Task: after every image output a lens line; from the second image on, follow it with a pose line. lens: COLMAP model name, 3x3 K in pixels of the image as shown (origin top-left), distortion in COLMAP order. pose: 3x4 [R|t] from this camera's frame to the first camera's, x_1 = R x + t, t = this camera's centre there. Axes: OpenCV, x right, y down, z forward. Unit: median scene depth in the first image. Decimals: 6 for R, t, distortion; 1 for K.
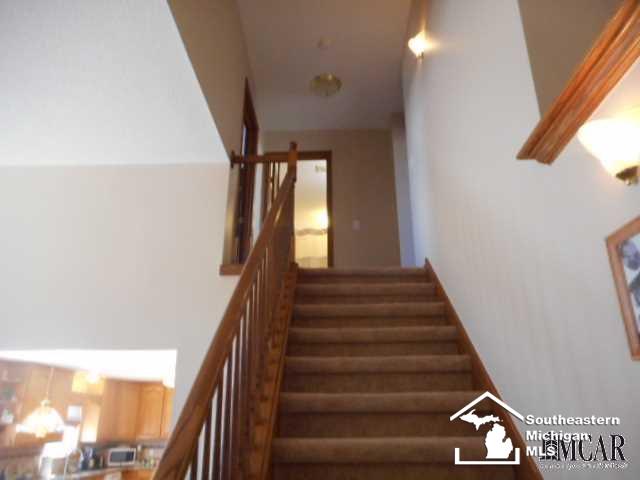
lens RADIAL K [[476.6, 0, 318.7], [0, 476.6, 241.7], [0, 0, 1]] dist [-0.015282, 0.000629]
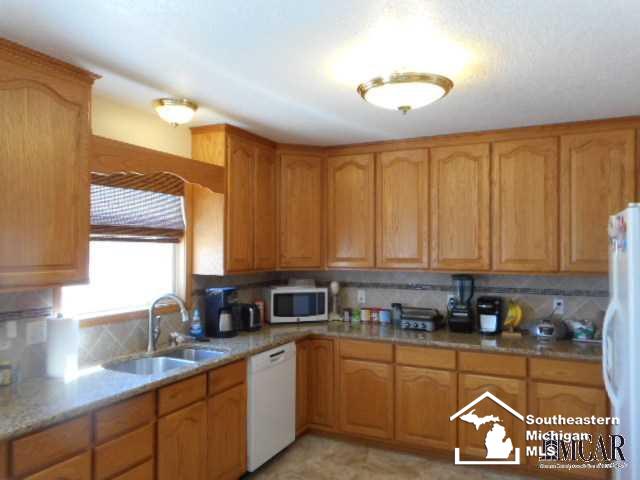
lens RADIAL K [[476.6, 0, 319.7], [0, 476.6, 239.6], [0, 0, 1]] dist [-0.015282, 0.000629]
pose [[0.914993, 0.005895, -0.403428, -0.207389], [0.134881, 0.937896, 0.319622, 0.244898], [0.380257, -0.346866, 0.857373, 0.620220]]
